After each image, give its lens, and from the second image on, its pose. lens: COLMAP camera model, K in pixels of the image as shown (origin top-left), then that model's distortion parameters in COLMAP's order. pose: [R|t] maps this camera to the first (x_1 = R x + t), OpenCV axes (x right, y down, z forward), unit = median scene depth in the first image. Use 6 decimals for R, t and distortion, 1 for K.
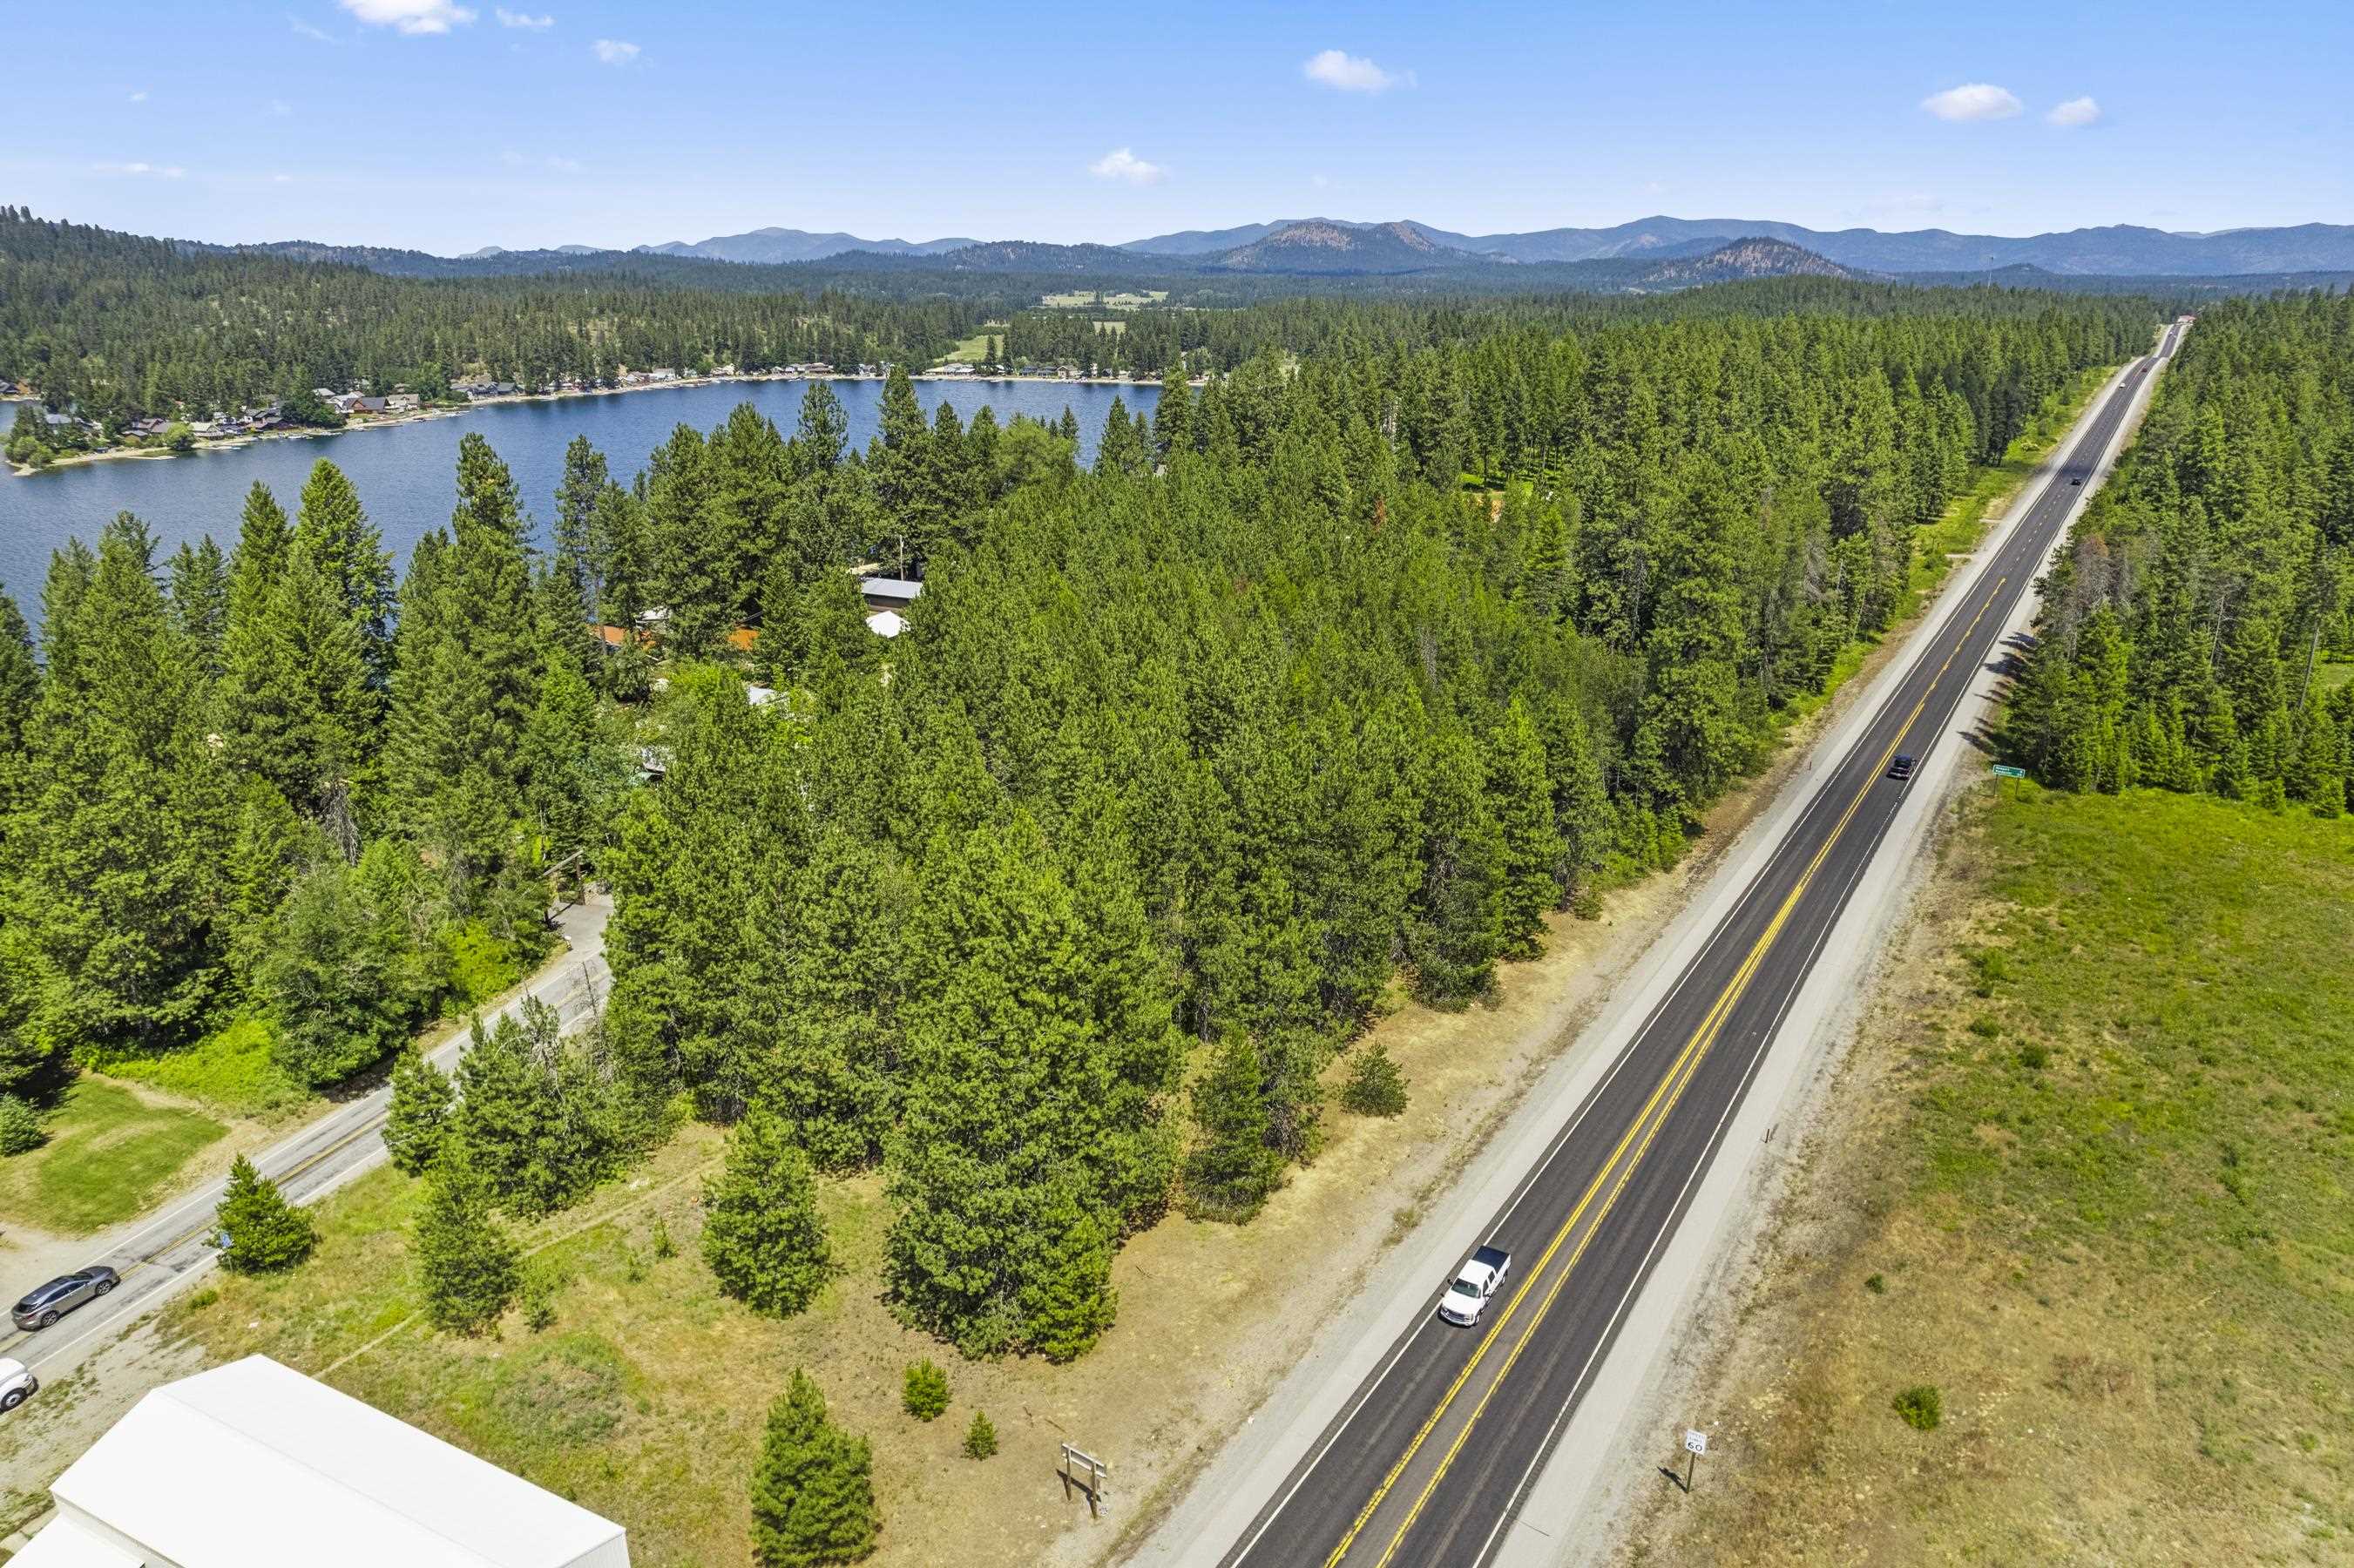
lens RADIAL K [[1508.2, 0, 1177.1], [0, 1508.2, 774.0], [0, 0, 1]] dist [-0.081669, 0.073483]
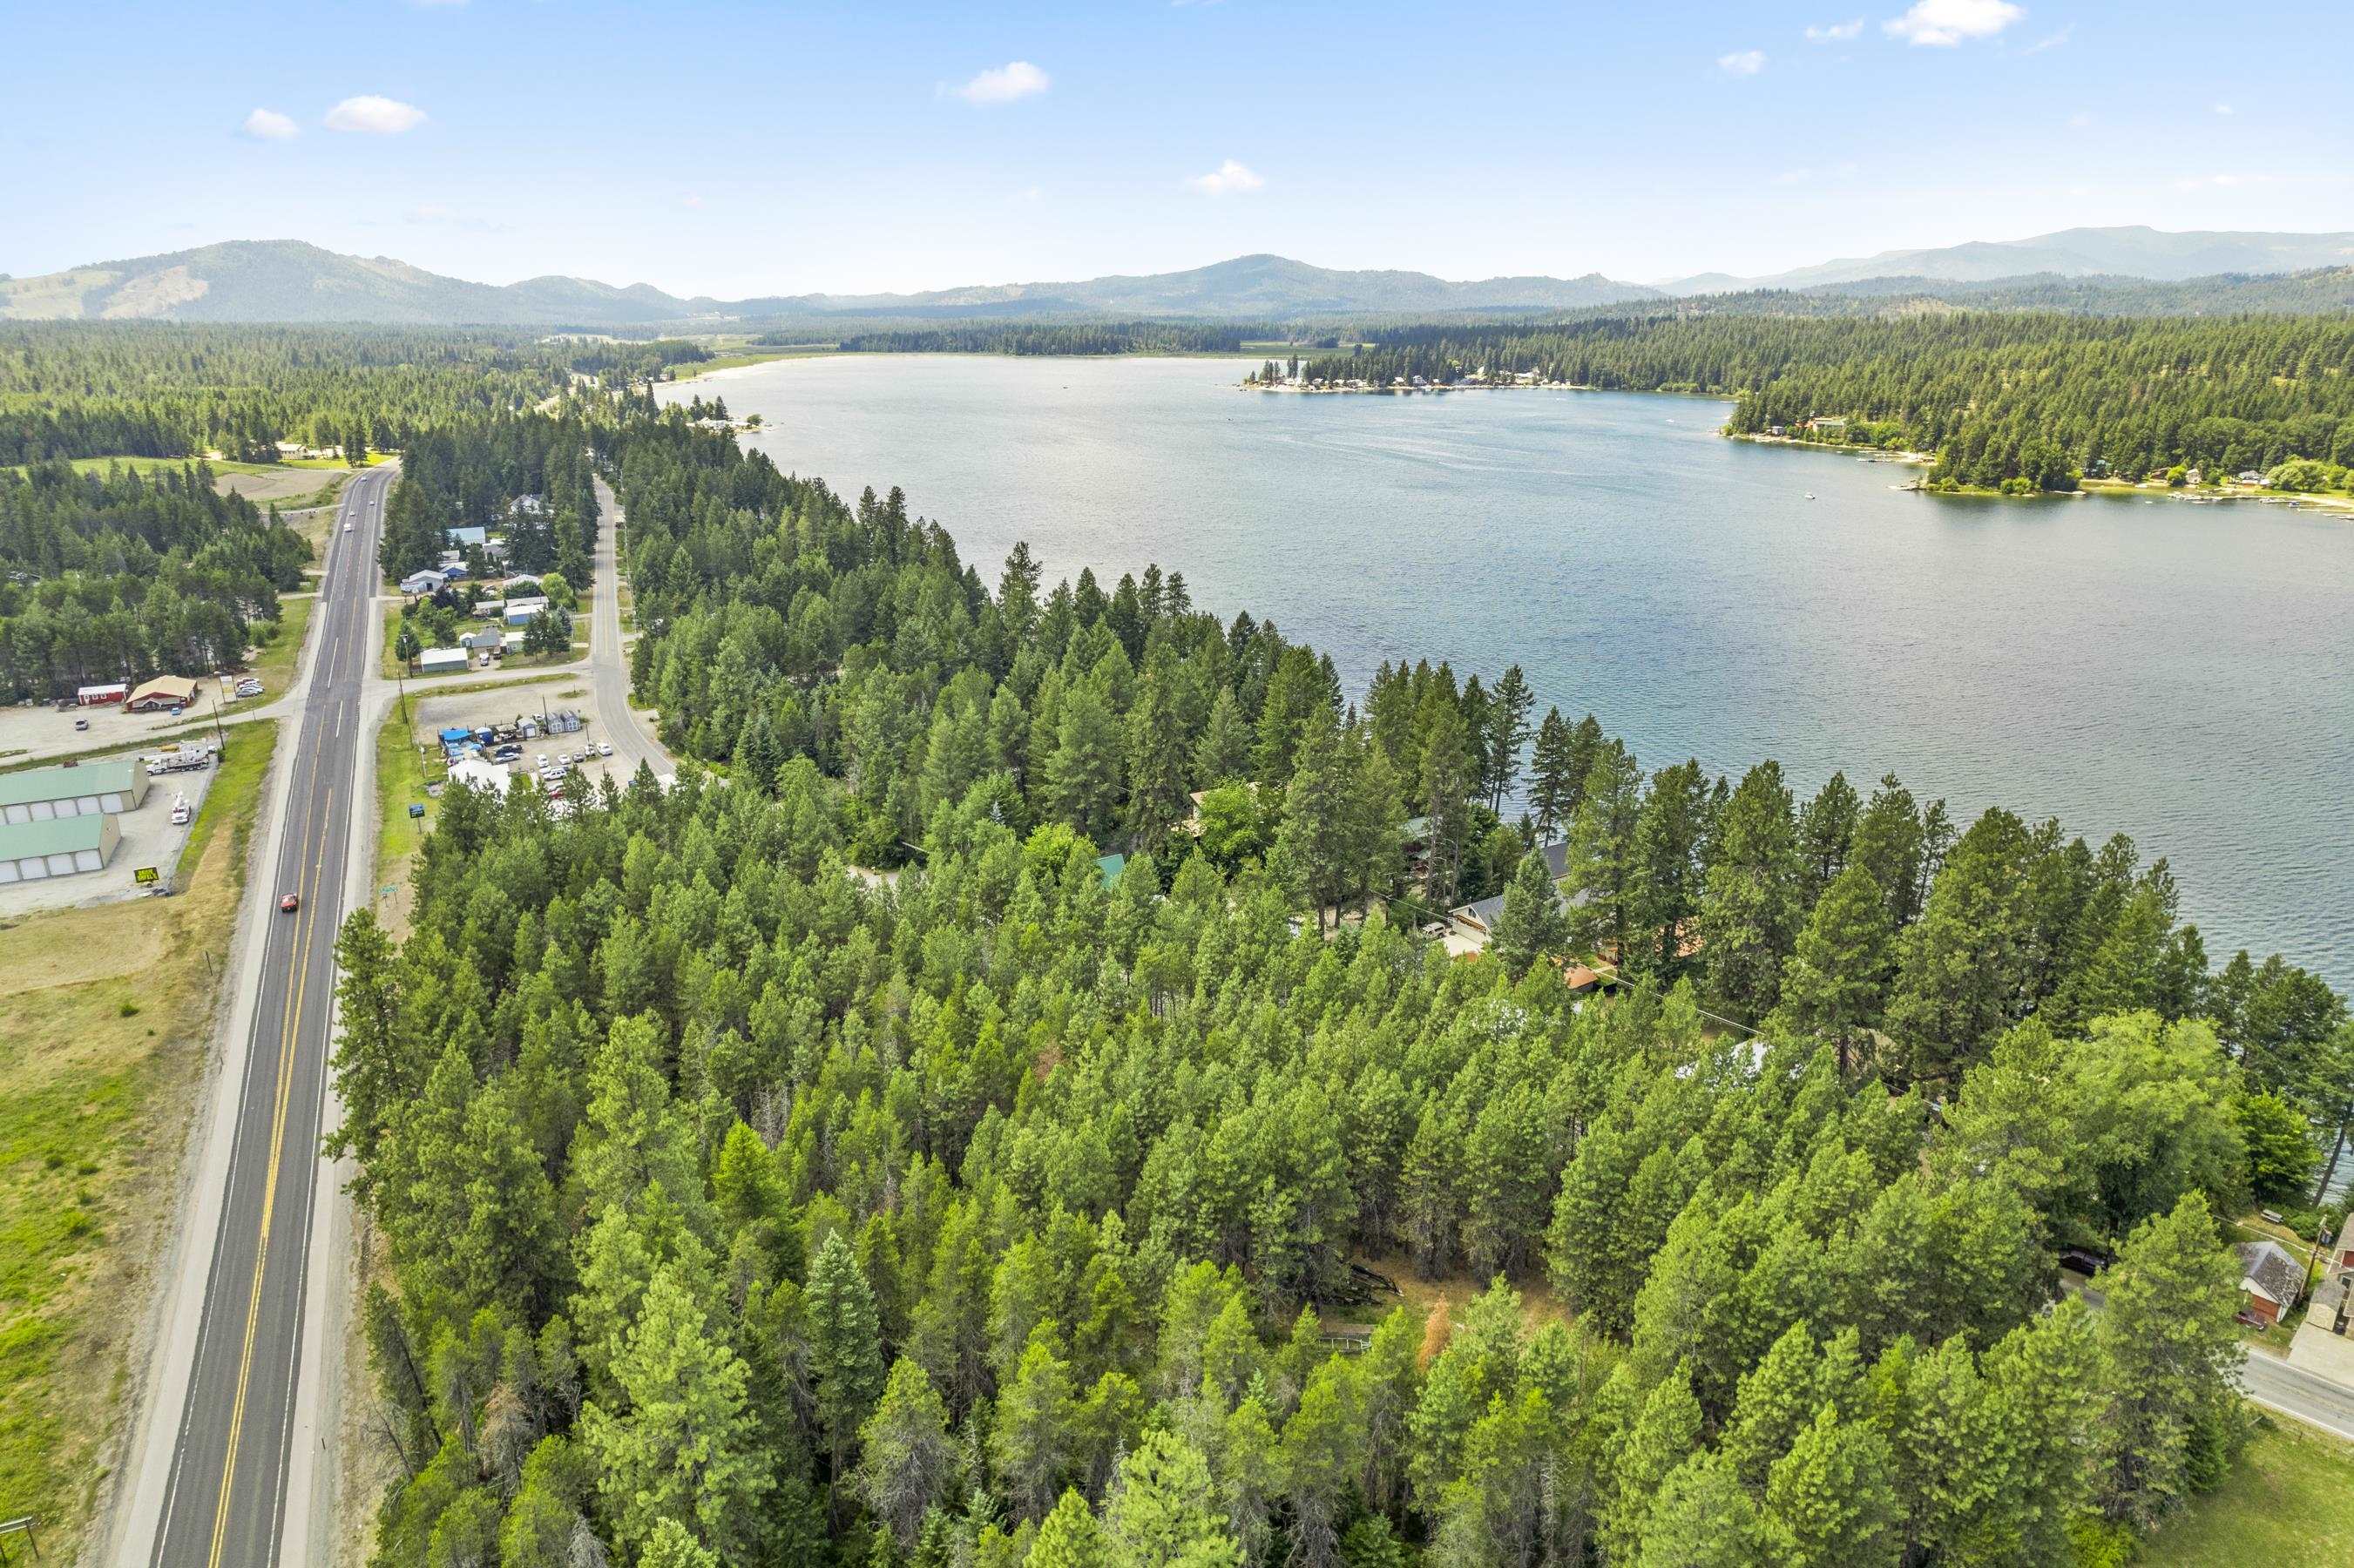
lens RADIAL K [[1508.2, 0, 1174.4], [0, 1508.2, 789.0], [0, 0, 1]] dist [-0.081669, 0.073483]
pose [[-0.496893, 0.279694, -0.821504, 0.547088], [-0.267314, 0.851278, 0.451519, -0.542207], [0.825615, 0.443956, -0.348228, 1.103106]]
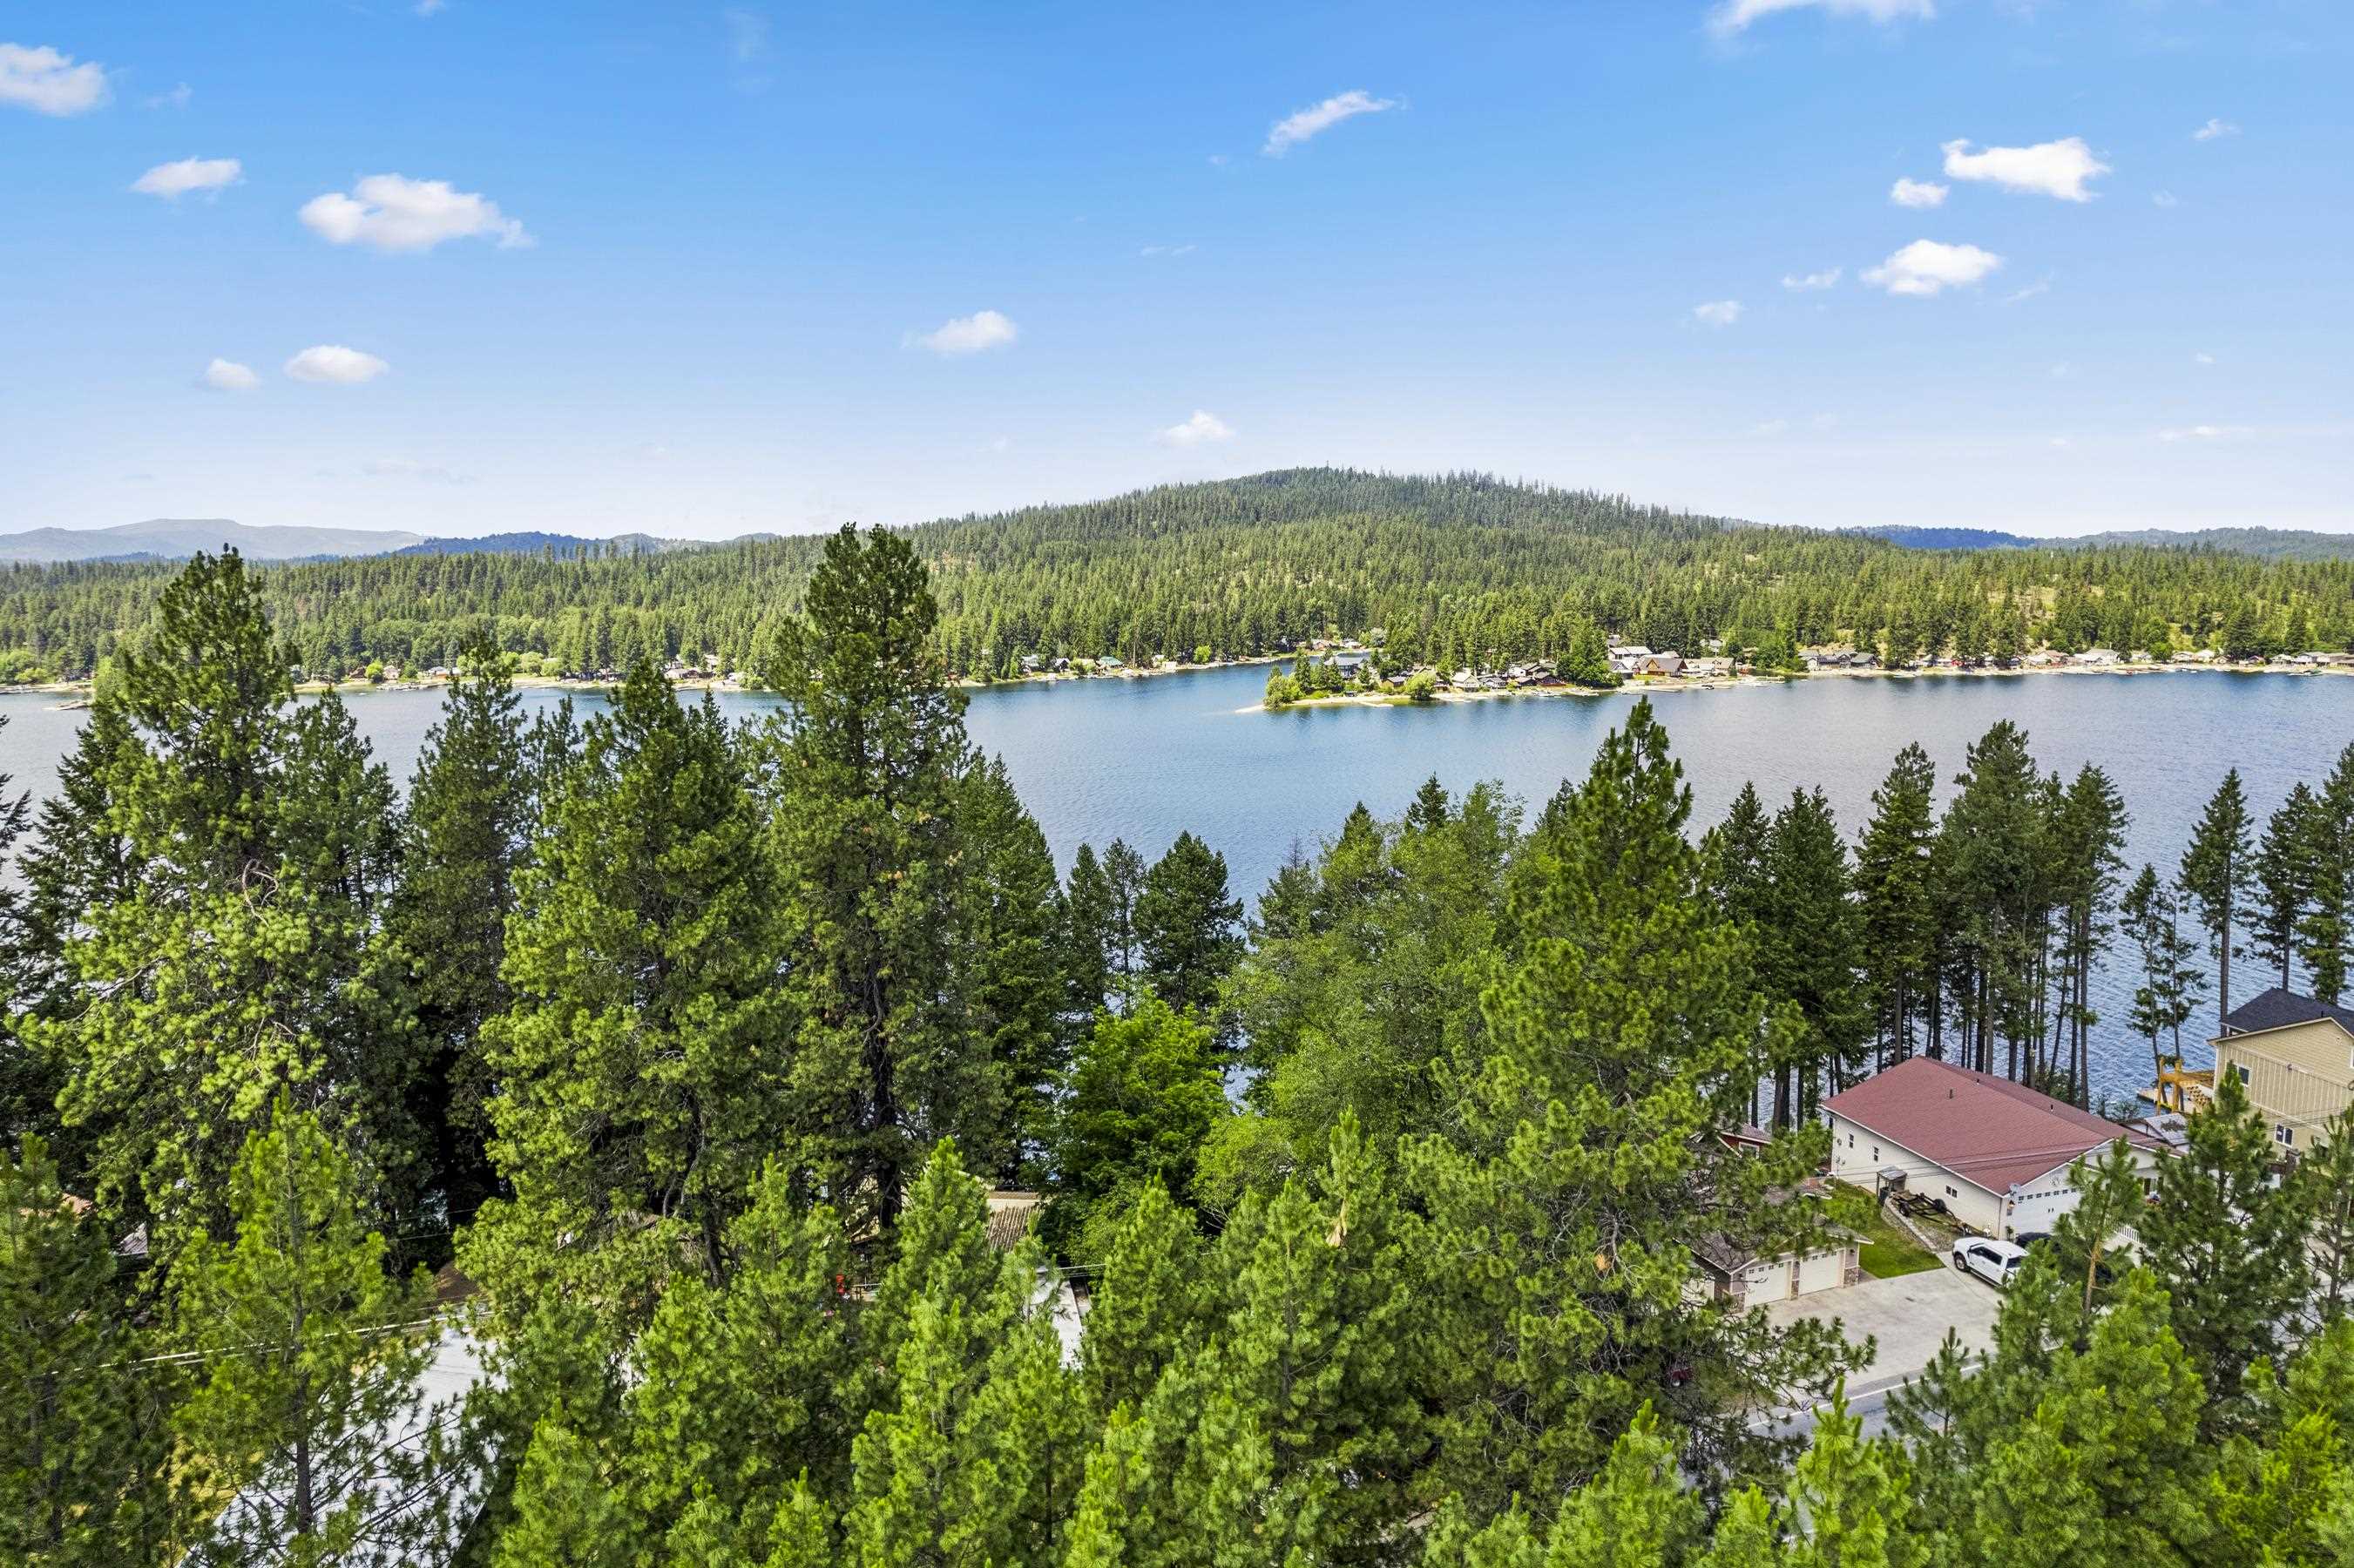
lens RADIAL K [[1508.2, 0, 1183.8], [0, 1508.2, 796.1], [0, 0, 1]] dist [-0.081669, 0.073483]
pose [[0.565307, 0.119088, -0.816239, 0.062983], [-0.253472, 0.966727, -0.034505, -0.276582], [0.784971, 0.226400, 0.576684, 1.077880]]
